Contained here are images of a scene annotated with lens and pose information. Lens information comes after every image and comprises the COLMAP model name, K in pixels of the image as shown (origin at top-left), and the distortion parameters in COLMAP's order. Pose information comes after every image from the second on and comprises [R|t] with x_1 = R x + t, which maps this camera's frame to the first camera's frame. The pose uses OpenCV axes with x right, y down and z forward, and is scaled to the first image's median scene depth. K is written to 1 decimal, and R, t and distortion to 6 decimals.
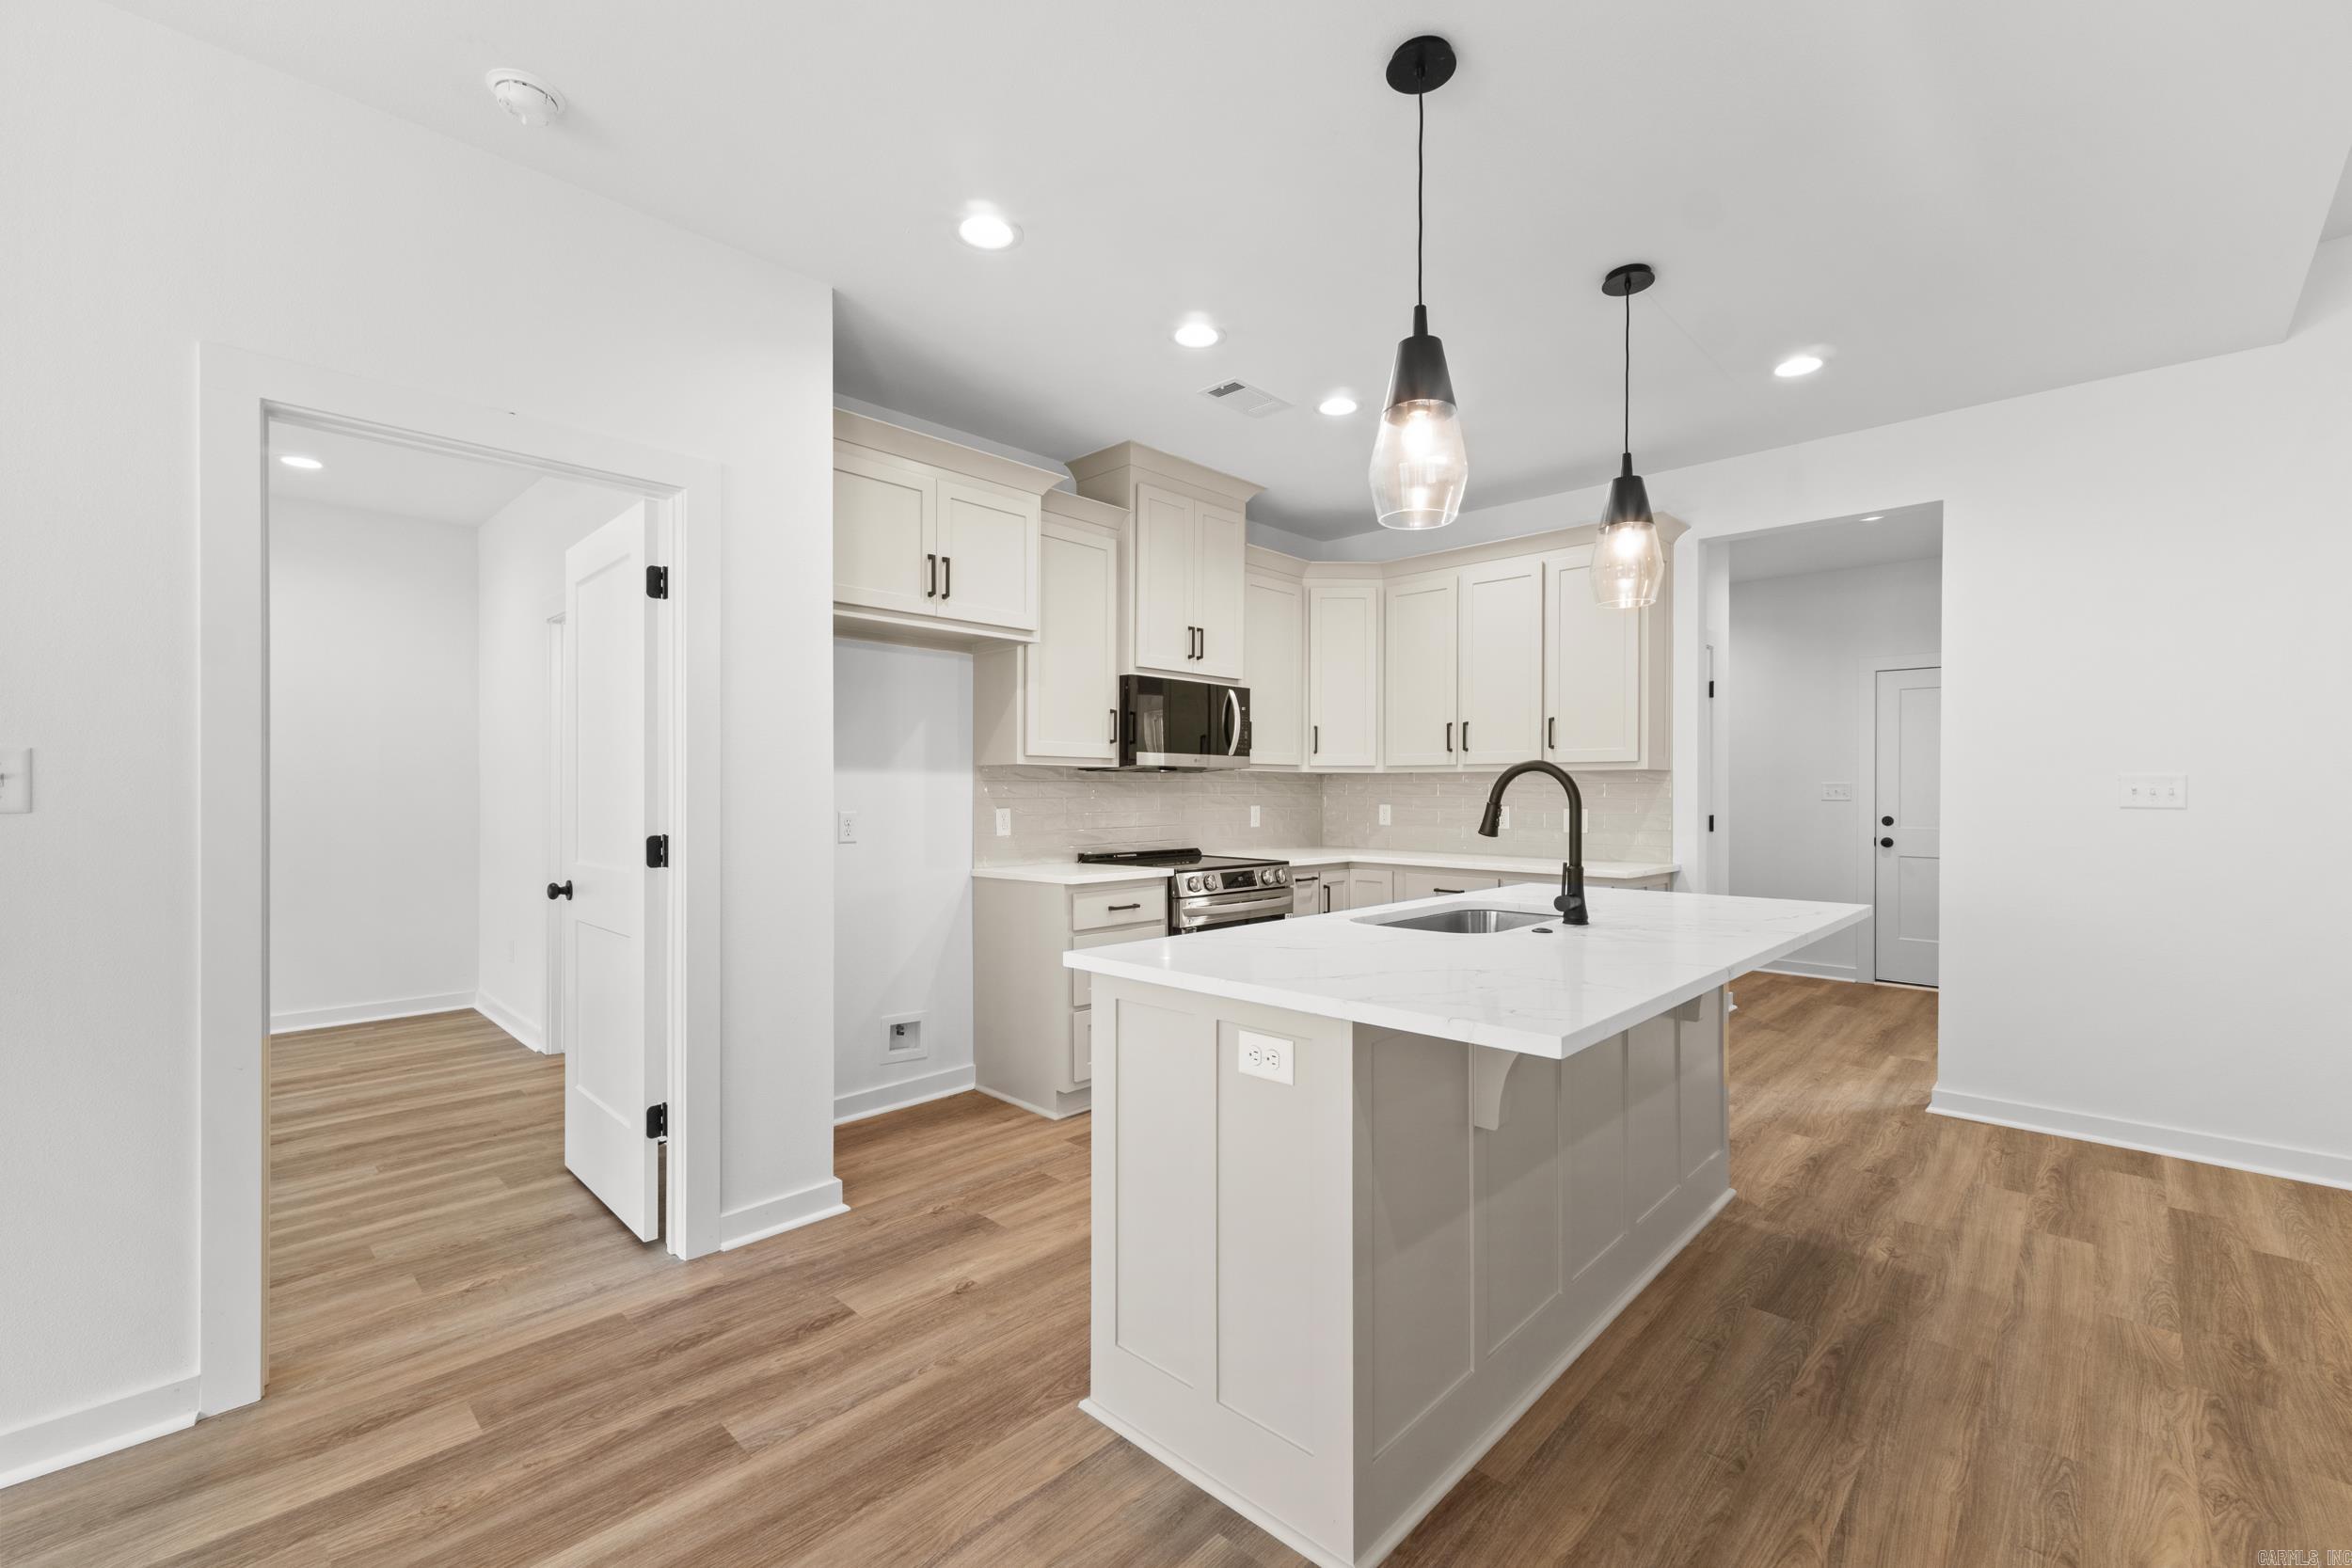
lens RADIAL K [[982.1, 0, 1179.6], [0, 982.1, 793.2], [0, 0, 1]] dist [0.002423, 0.000414]
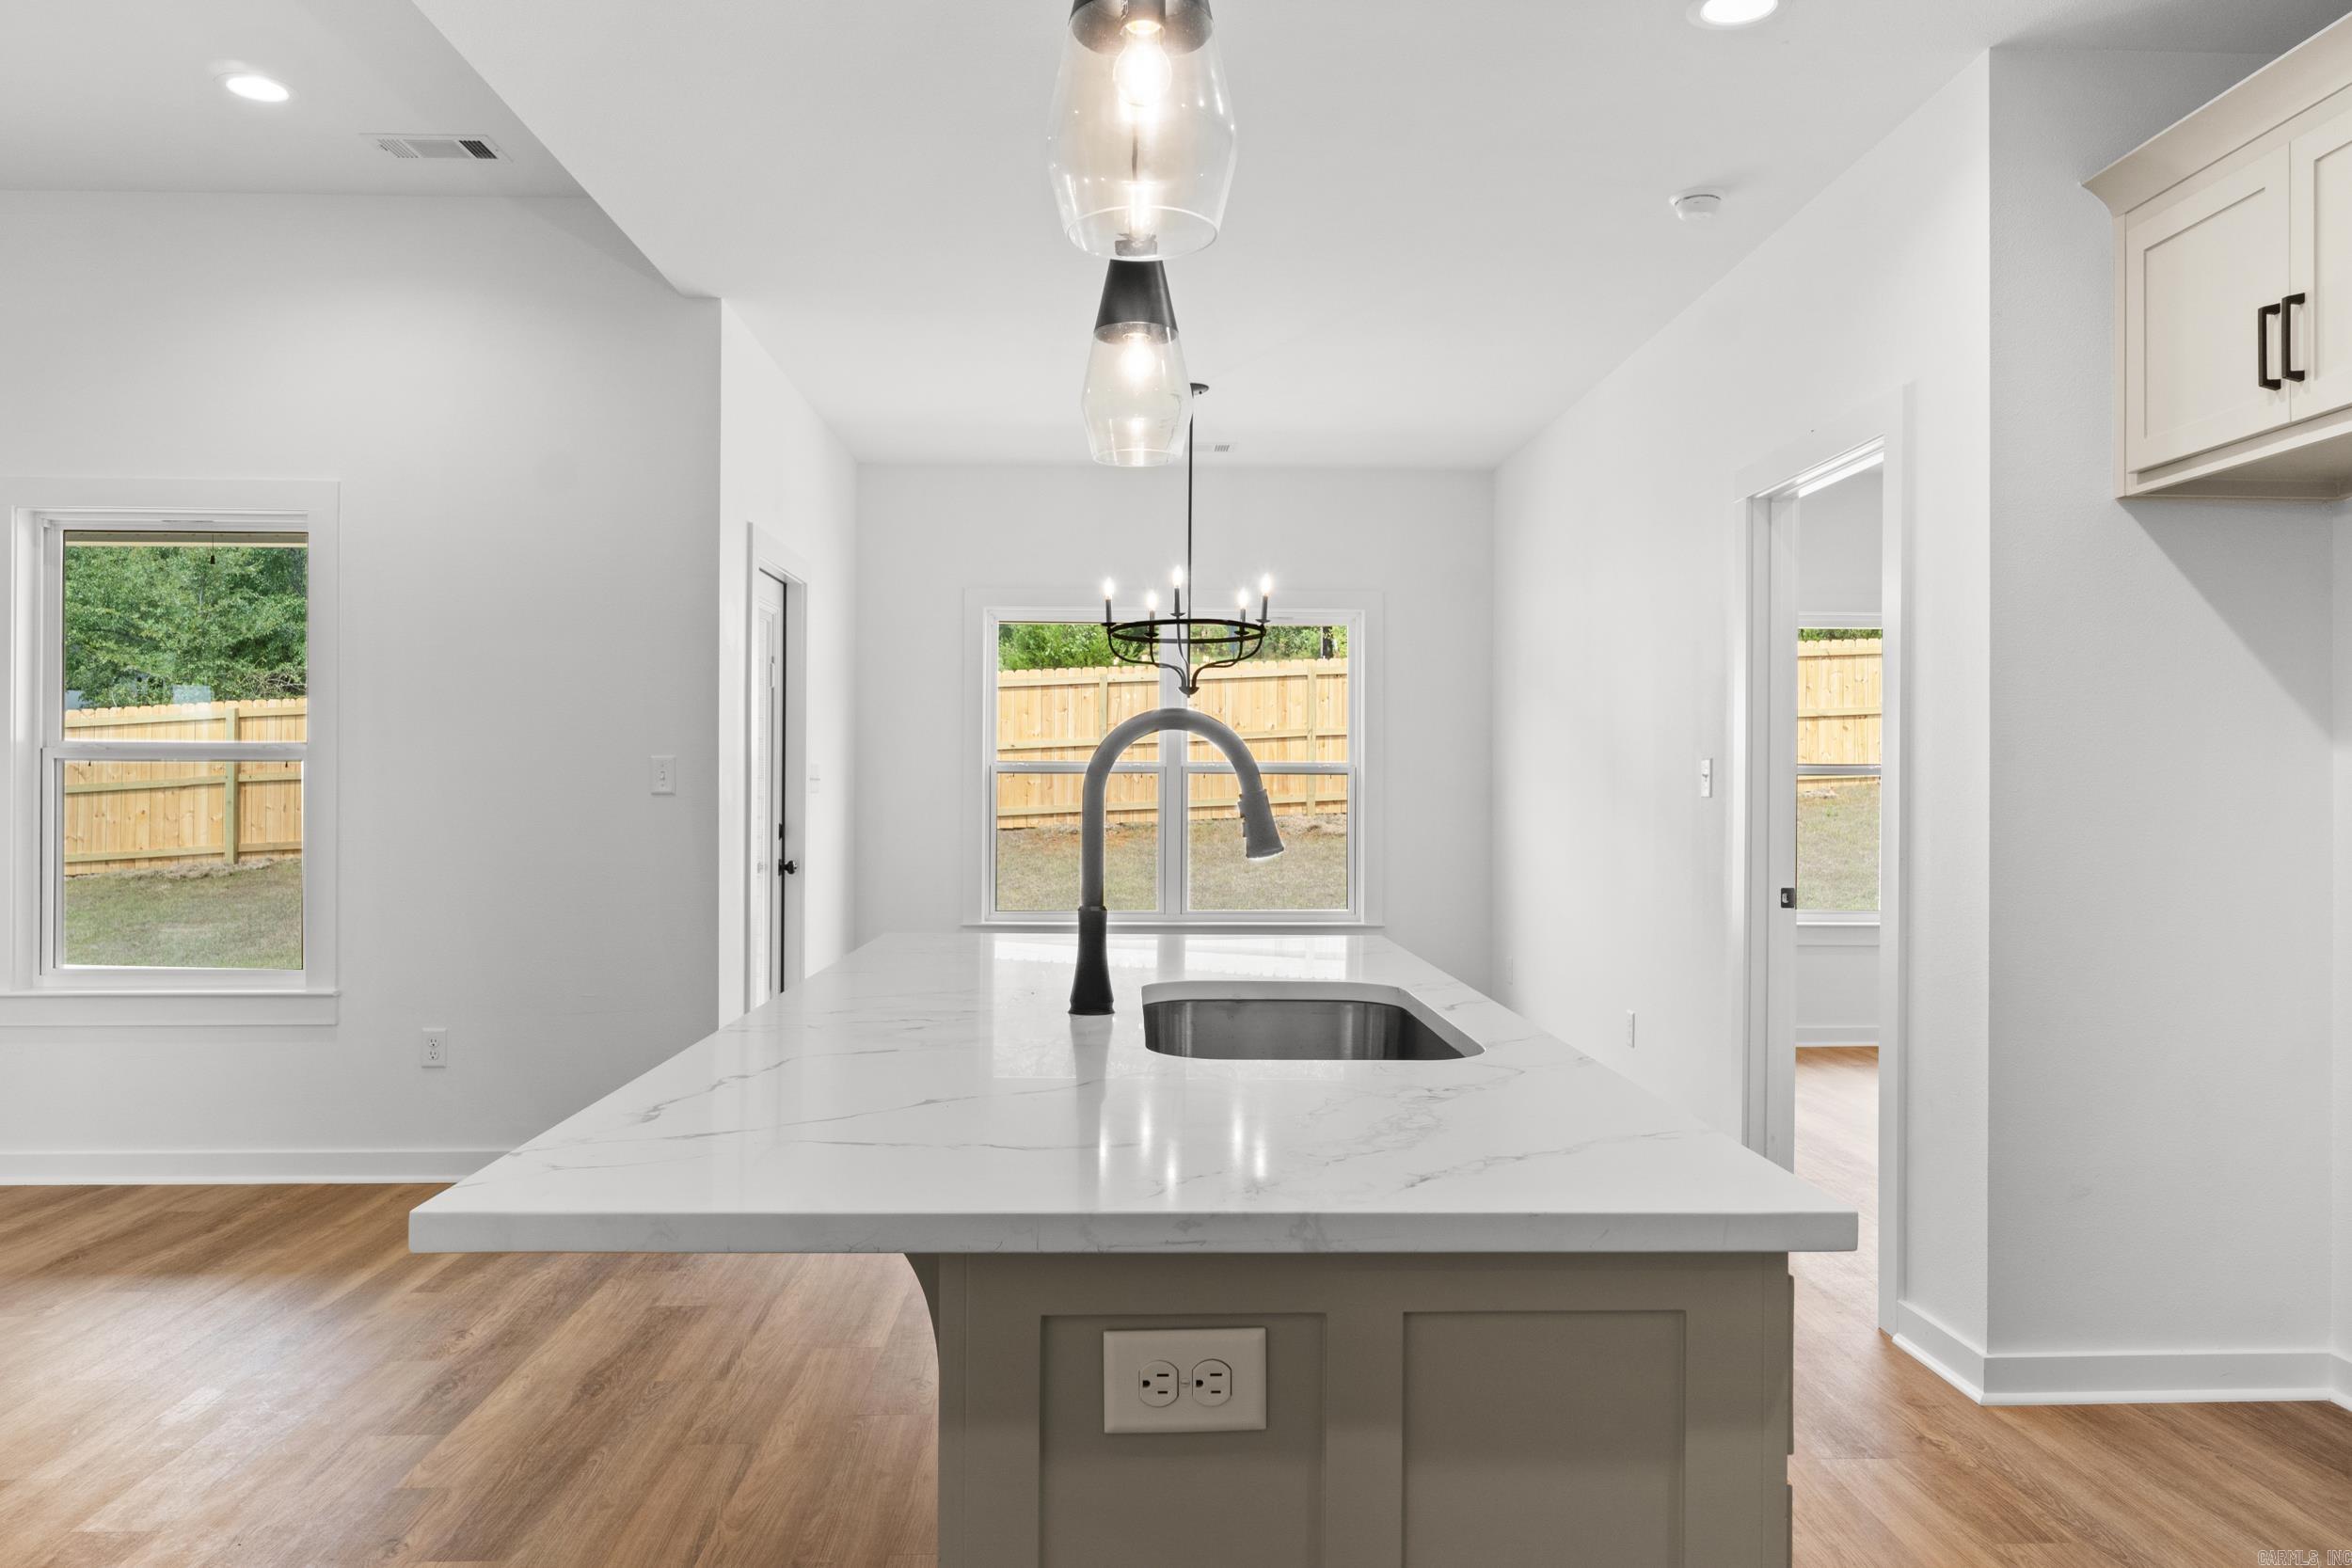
lens RADIAL K [[1587.2, 0, 1176.0], [0, 1587.2, 784.0], [0, 0, 1]] dist [-0.004619, -0.004191]
pose [[-0.692176, -0.006636, -0.721699, 0.798622], [-0.006734, 0.999974, -0.002736, 0.006645], [0.721698, 0.002966, -0.692202, 1.304500]]
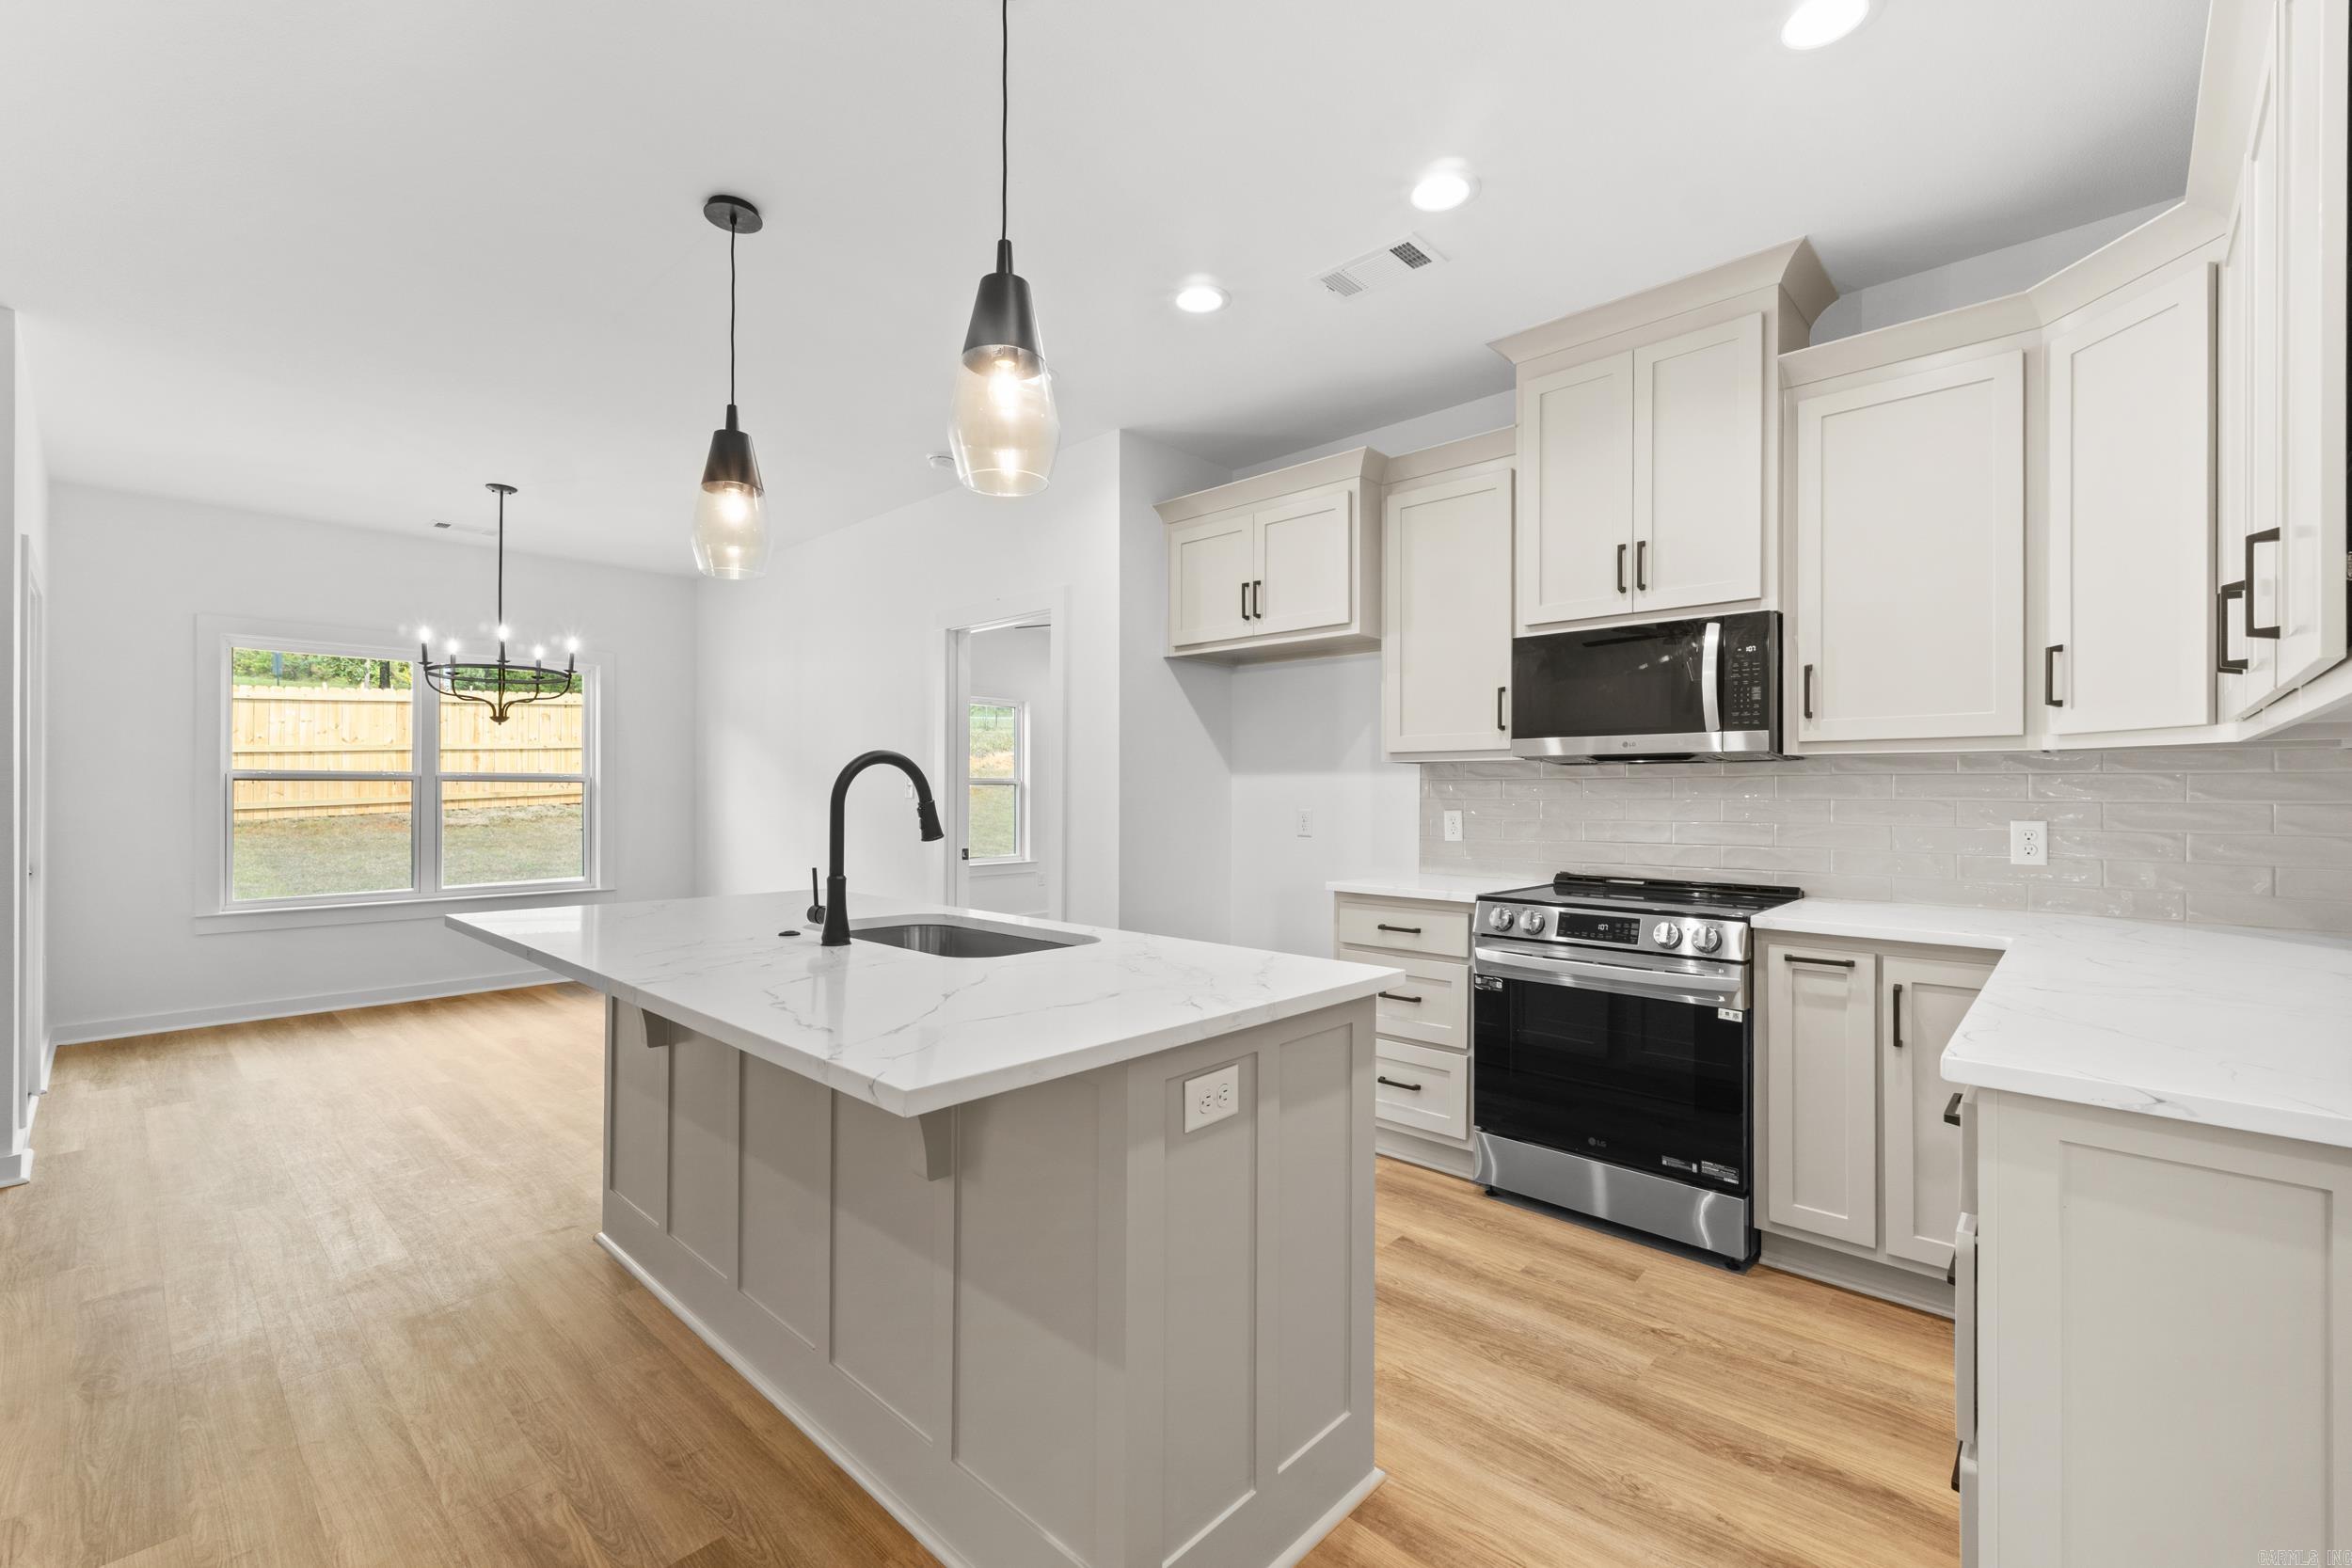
lens RADIAL K [[982.1, 0, 1179.6], [0, 982.1, 793.2], [0, 0, 1]] dist [0.002423, 0.000414]
pose [[0.021223, -0.000124, -0.999775, 0.995826], [-0.004415, 0.999990, -0.000217, 0.001299], [0.999765, 0.004418, 0.021222, 1.016878]]
